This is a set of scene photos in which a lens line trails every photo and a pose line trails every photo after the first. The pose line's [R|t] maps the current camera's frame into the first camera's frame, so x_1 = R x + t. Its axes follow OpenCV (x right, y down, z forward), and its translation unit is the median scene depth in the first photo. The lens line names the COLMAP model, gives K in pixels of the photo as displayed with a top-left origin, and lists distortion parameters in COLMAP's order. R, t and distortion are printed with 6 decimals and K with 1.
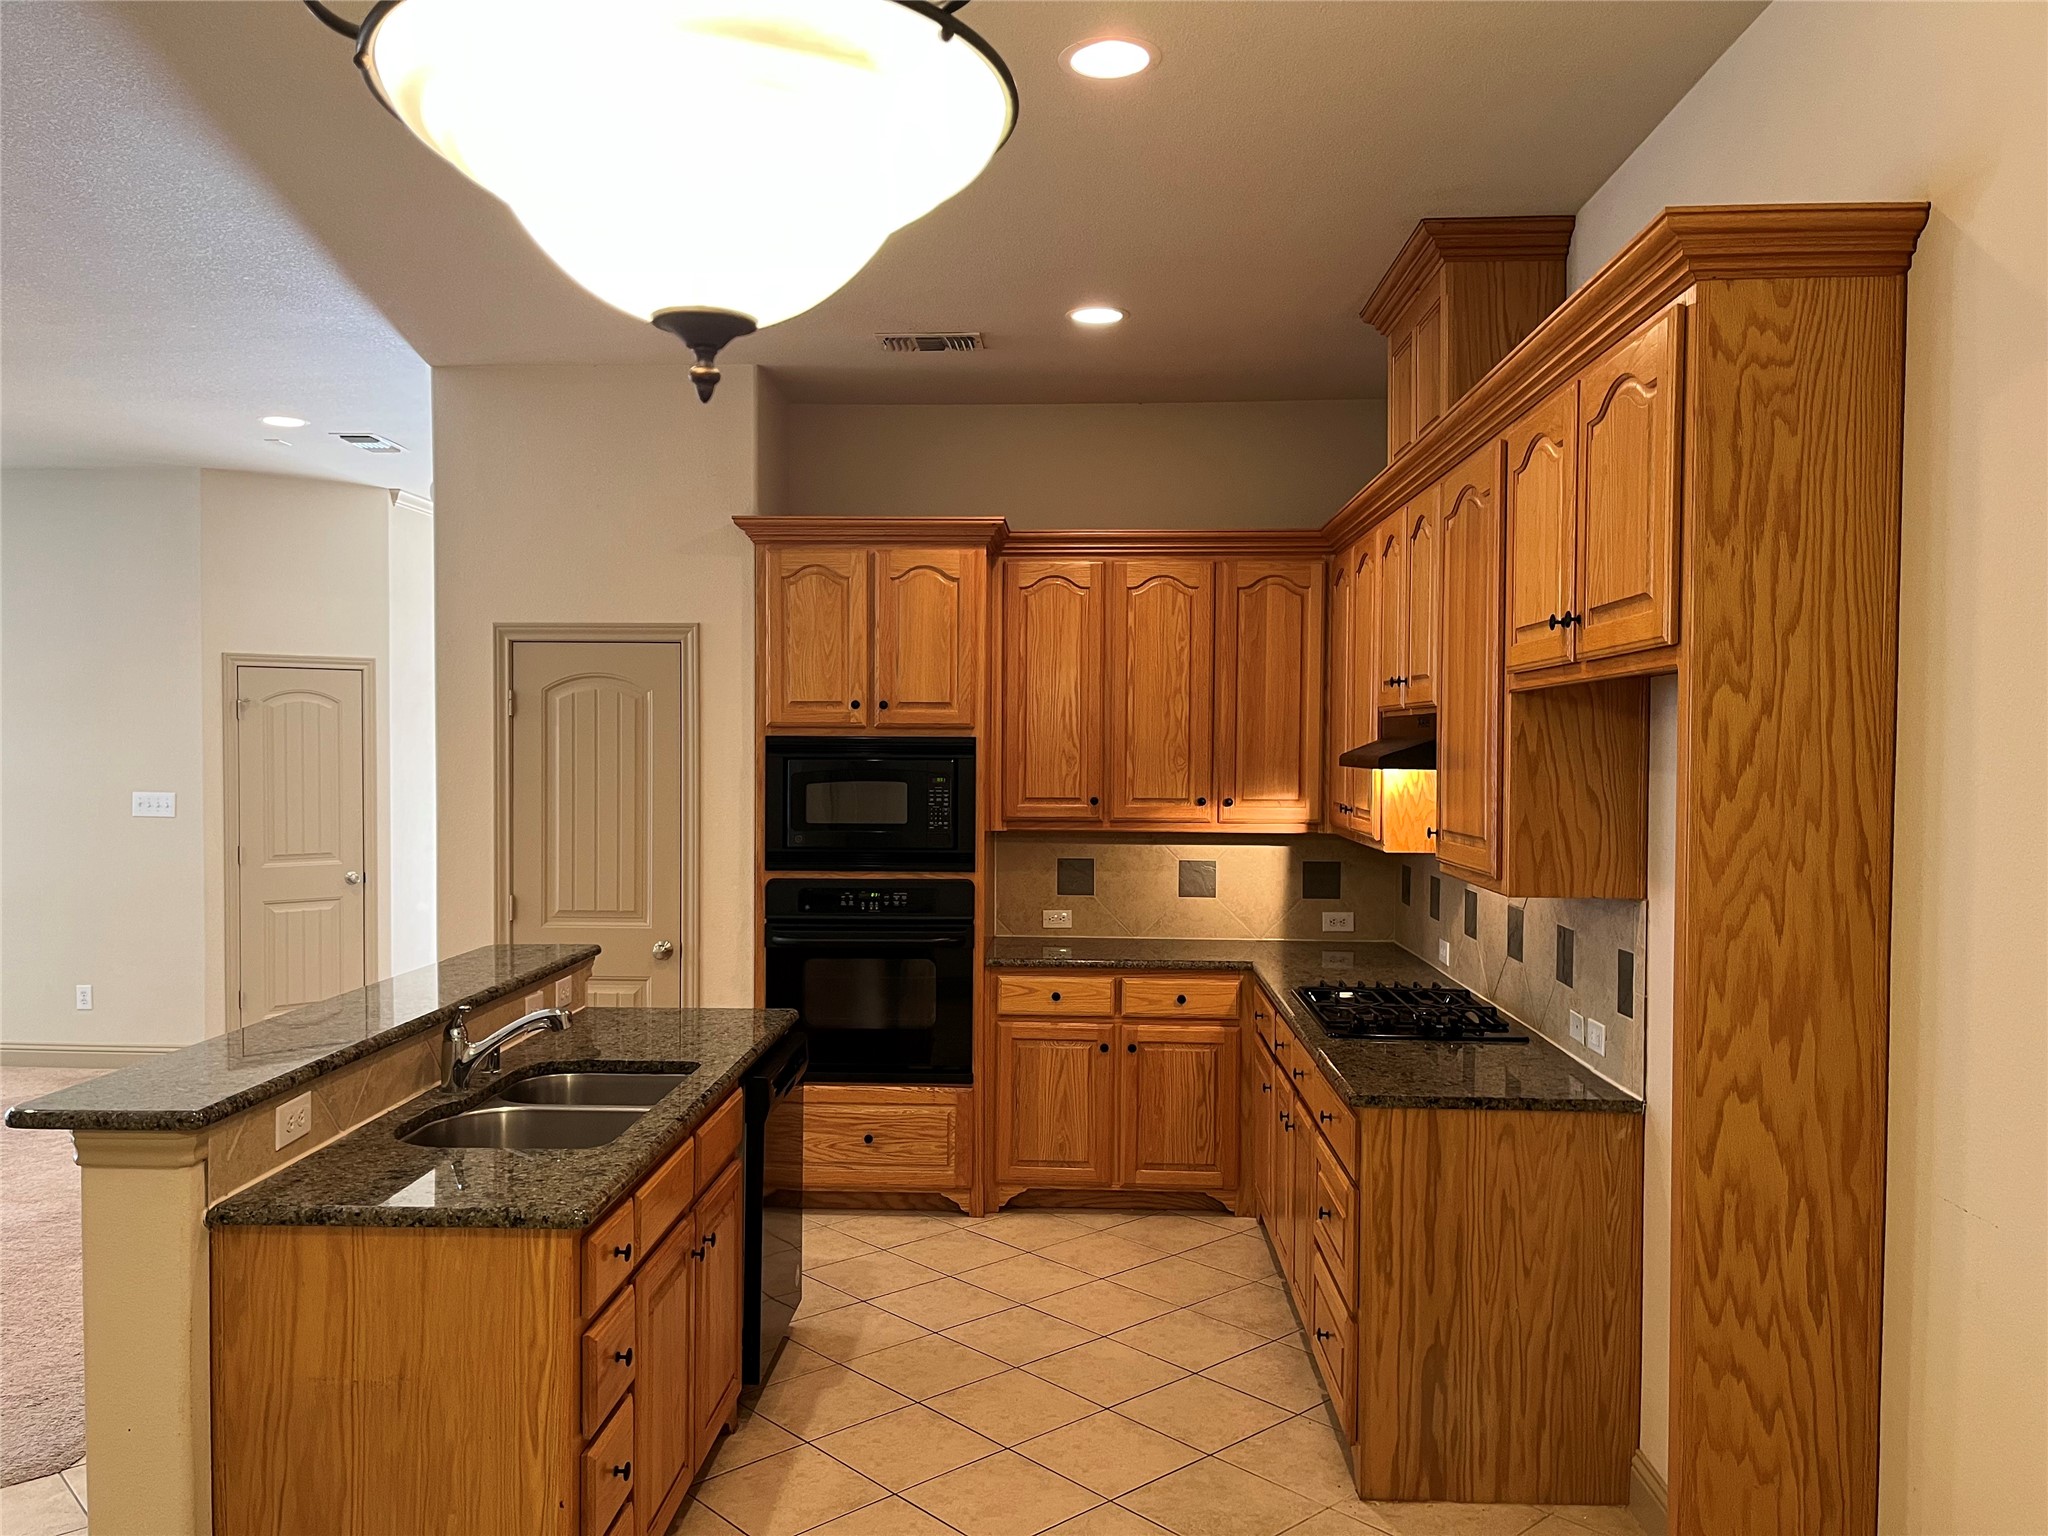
lens RADIAL K [[1557.0, 0, 1022.1], [0, 1557.0, 786.8], [0, 0, 1]] dist [0.064133, -0.087806]
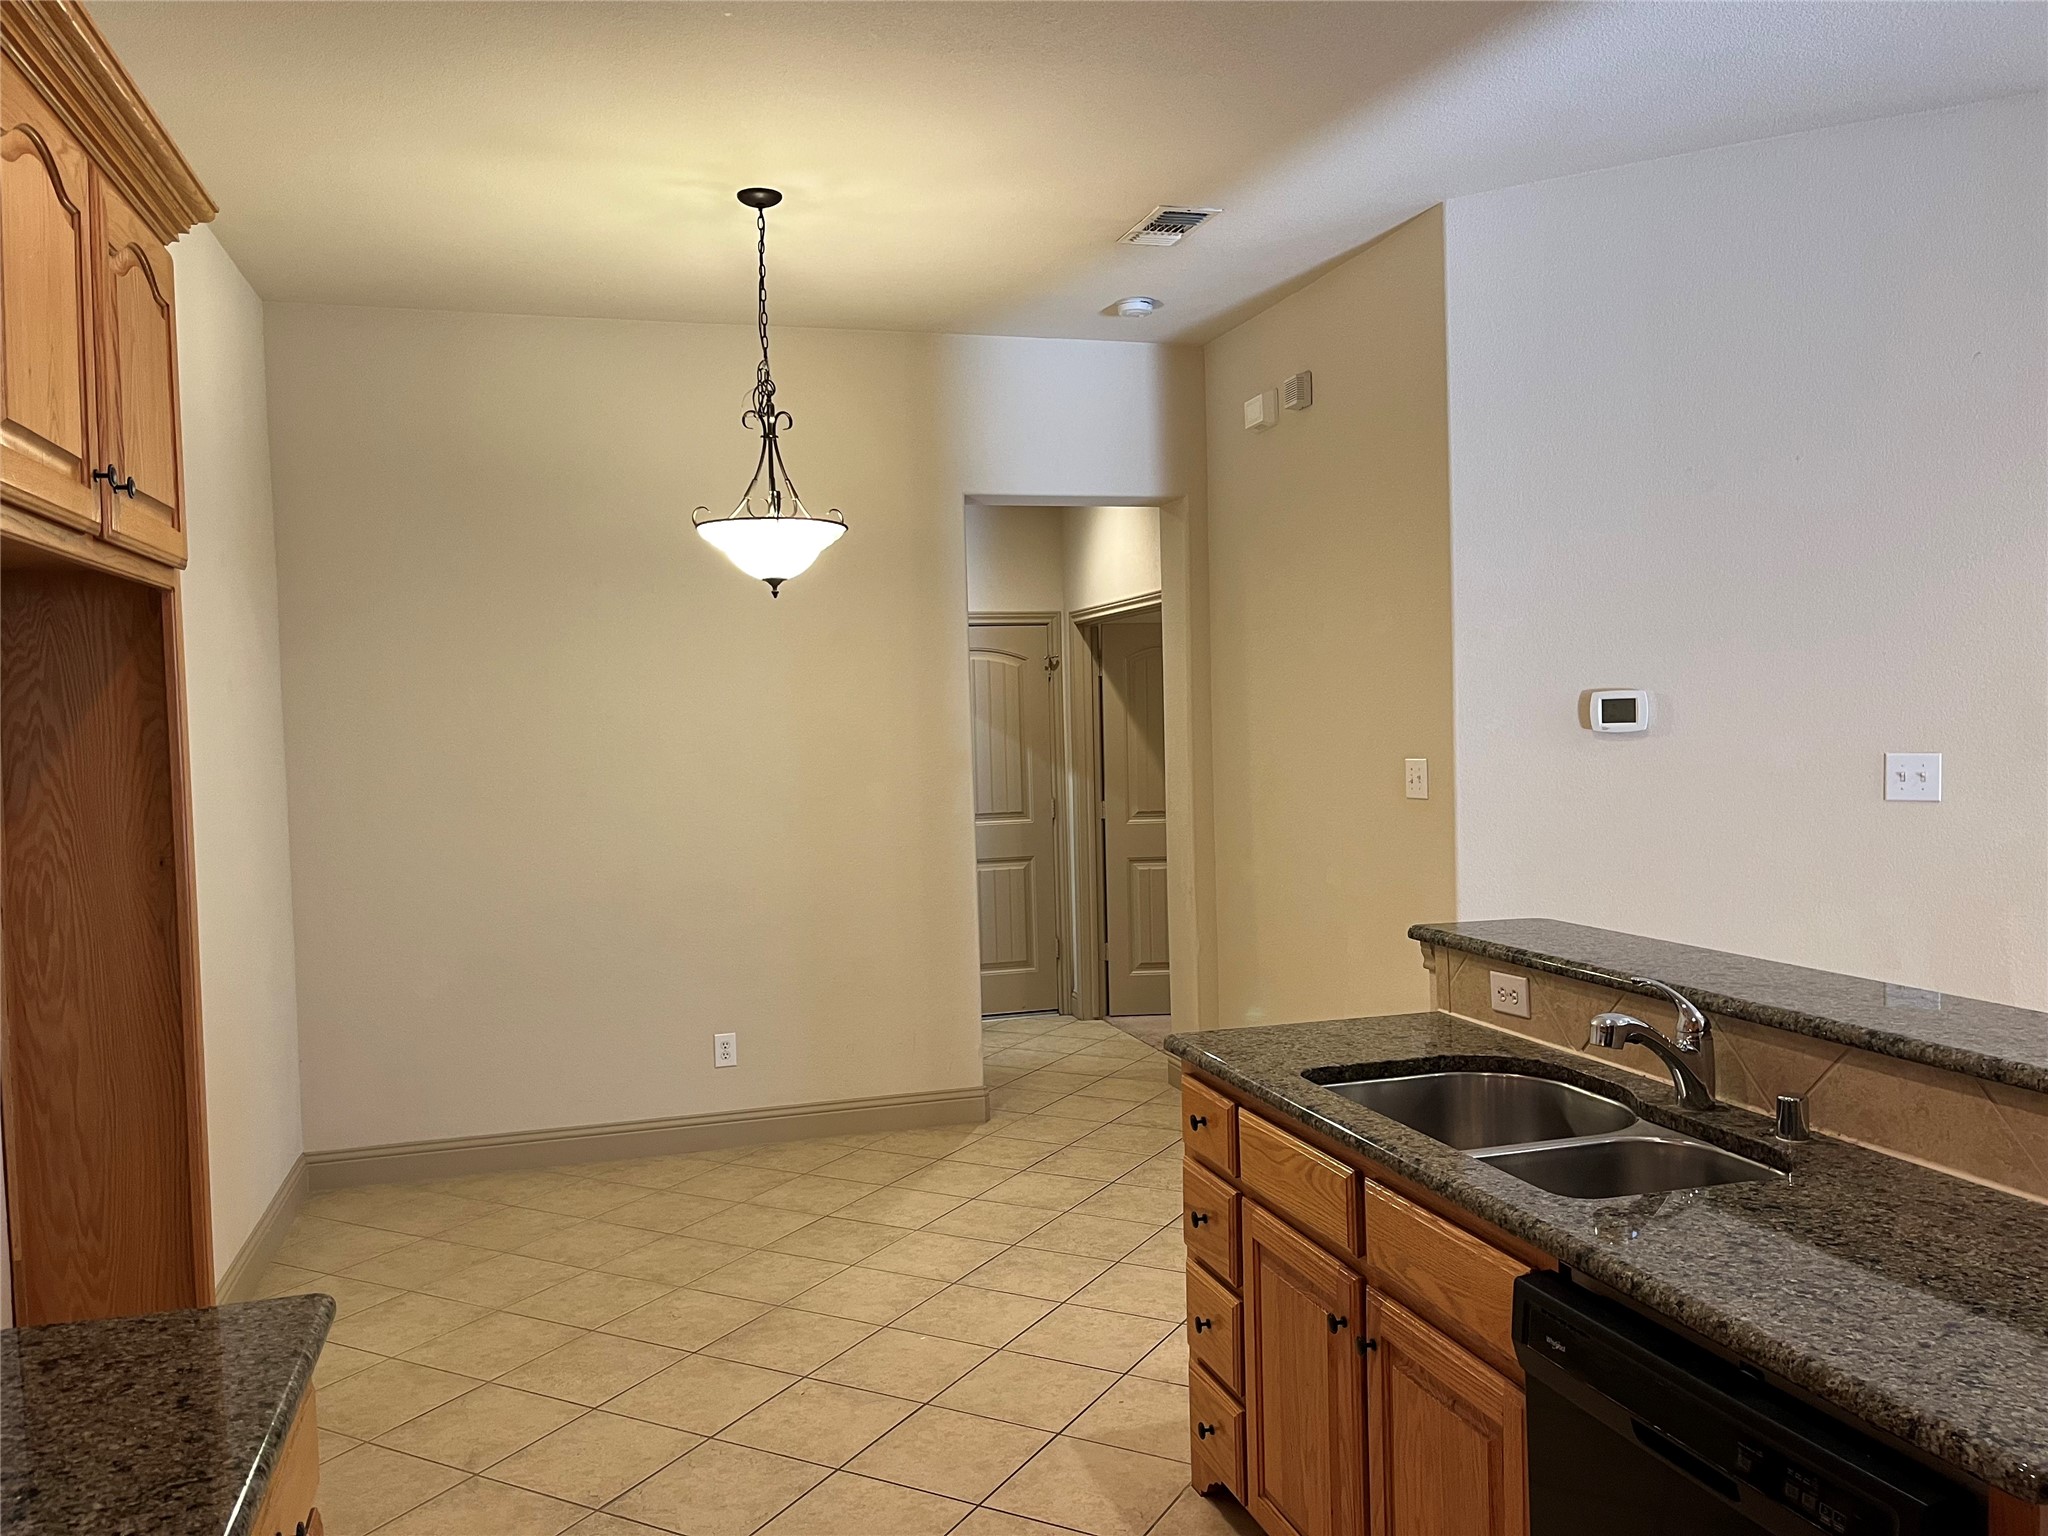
lens RADIAL K [[1557.0, 0, 1022.1], [0, 1557.0, 786.8], [0, 0, 1]] dist [0.064133, -0.087806]
pose [[-0.949760, 0.035707, -0.310935, 0.092511], [0.015204, 0.997561, 0.068118, -0.003201], [0.312609, 0.059969, -0.947987, 0.985800]]
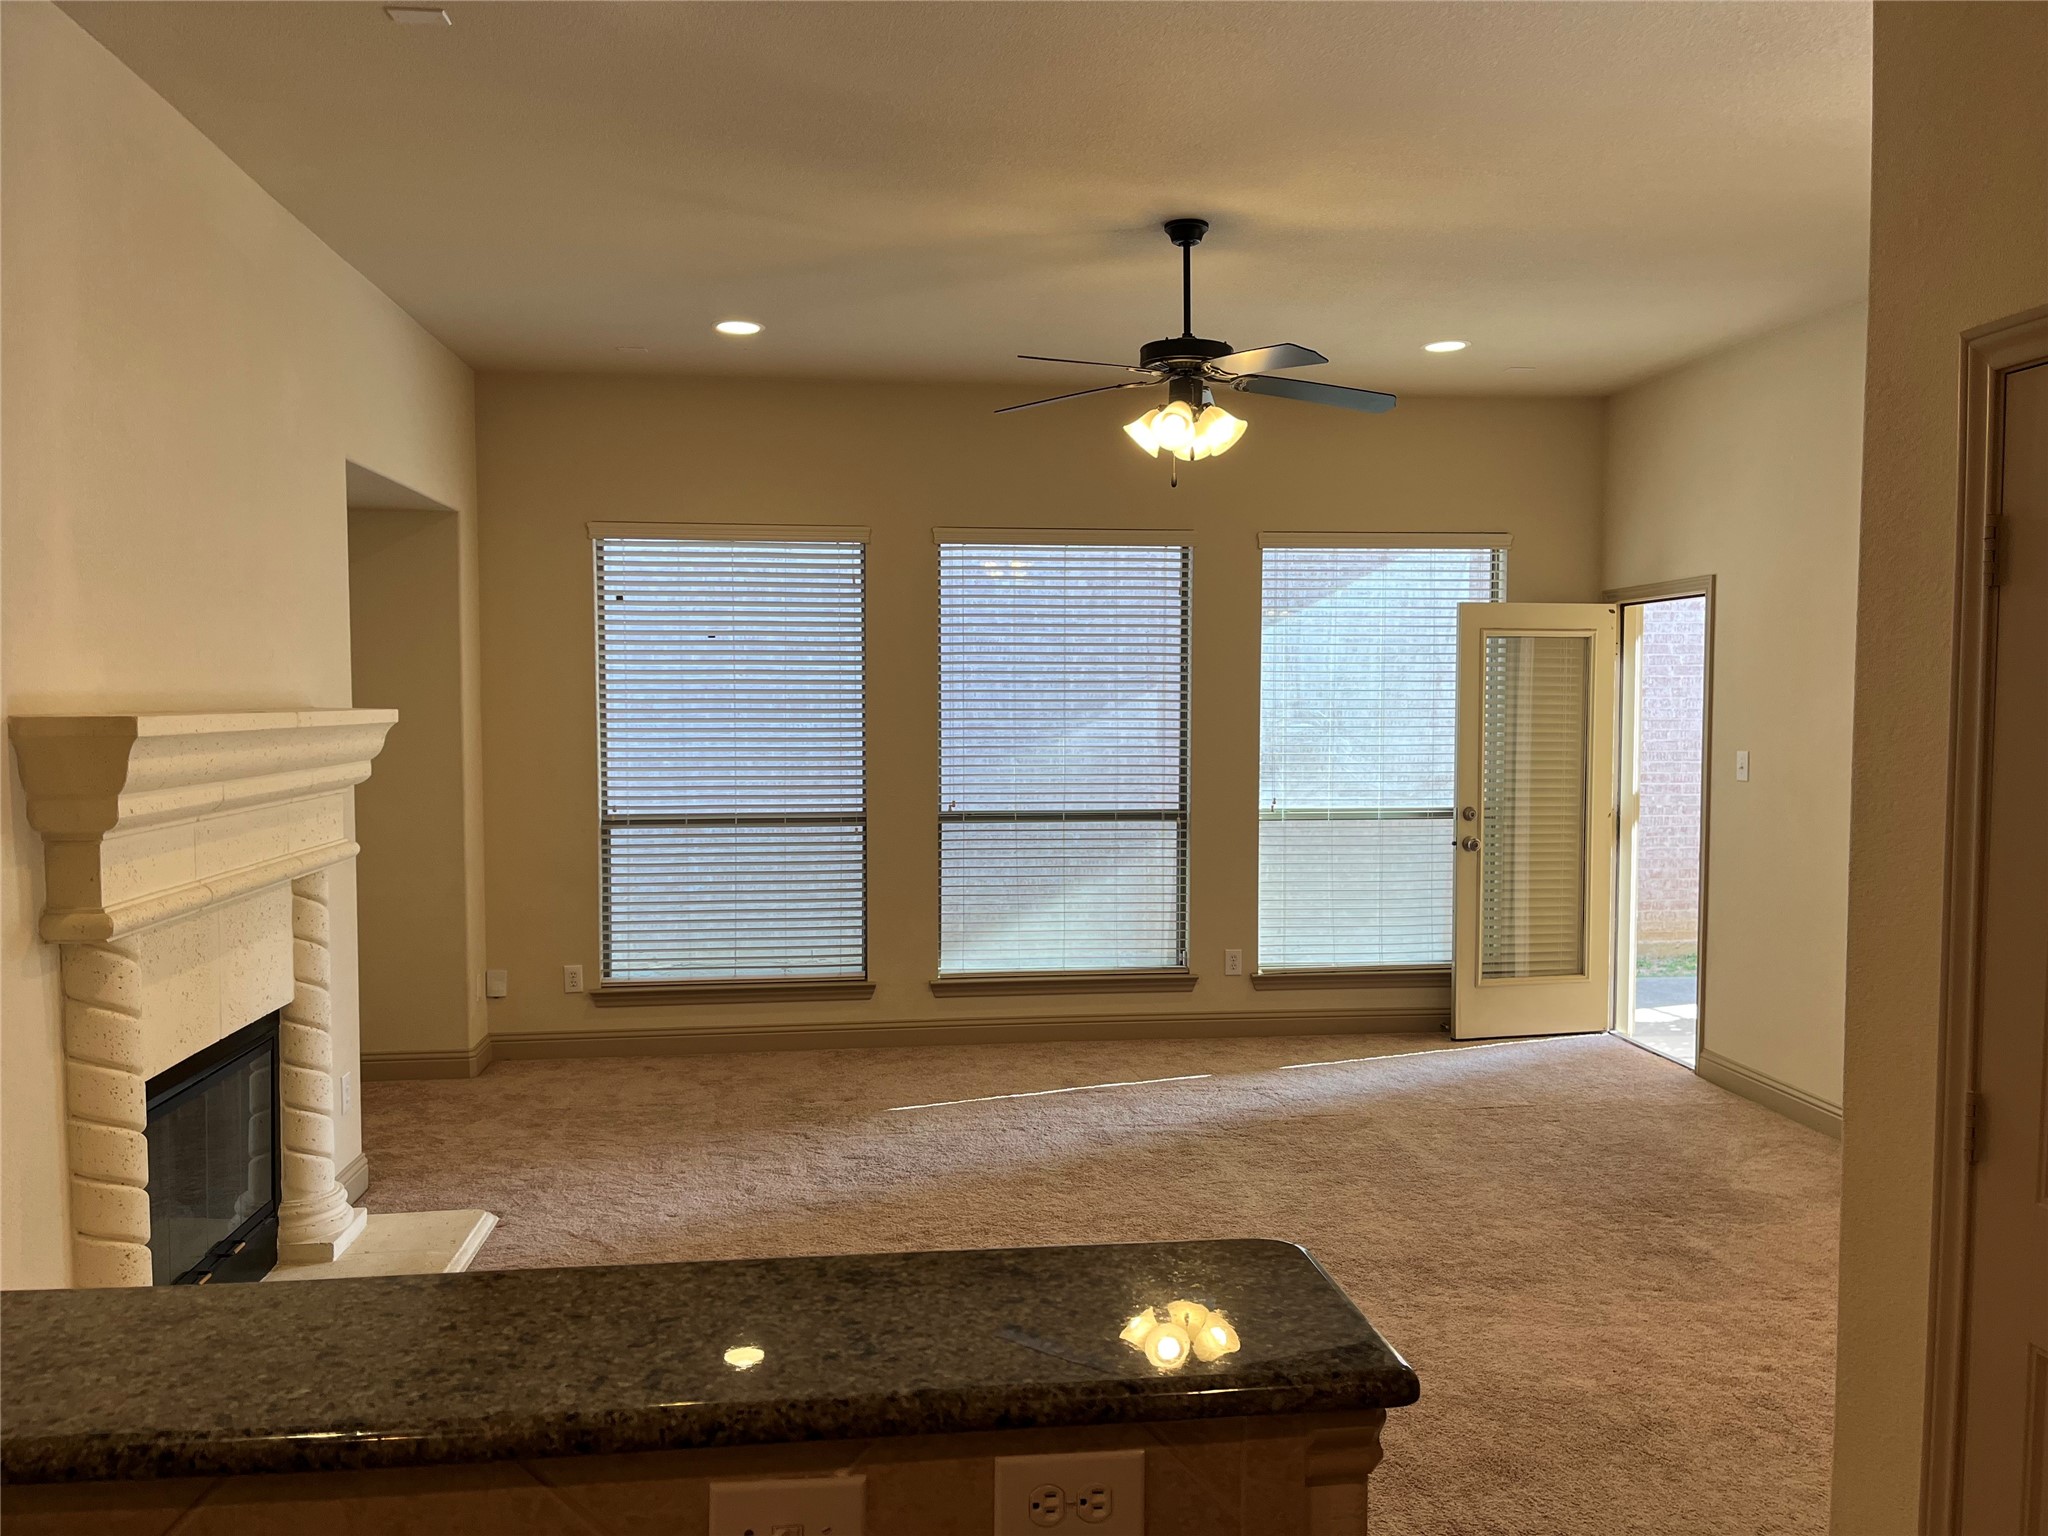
lens RADIAL K [[1554.3, 0, 1004.9], [0, 1554.3, 783.3], [0, 0, 1]] dist [0.075969, -0.117327]
pose [[0.158834, 0.049888, -0.986044, -0.011044], [-0.027664, 0.998555, 0.046064, -0.011625], [0.986918, 0.019961, 0.159985, 0.740126]]
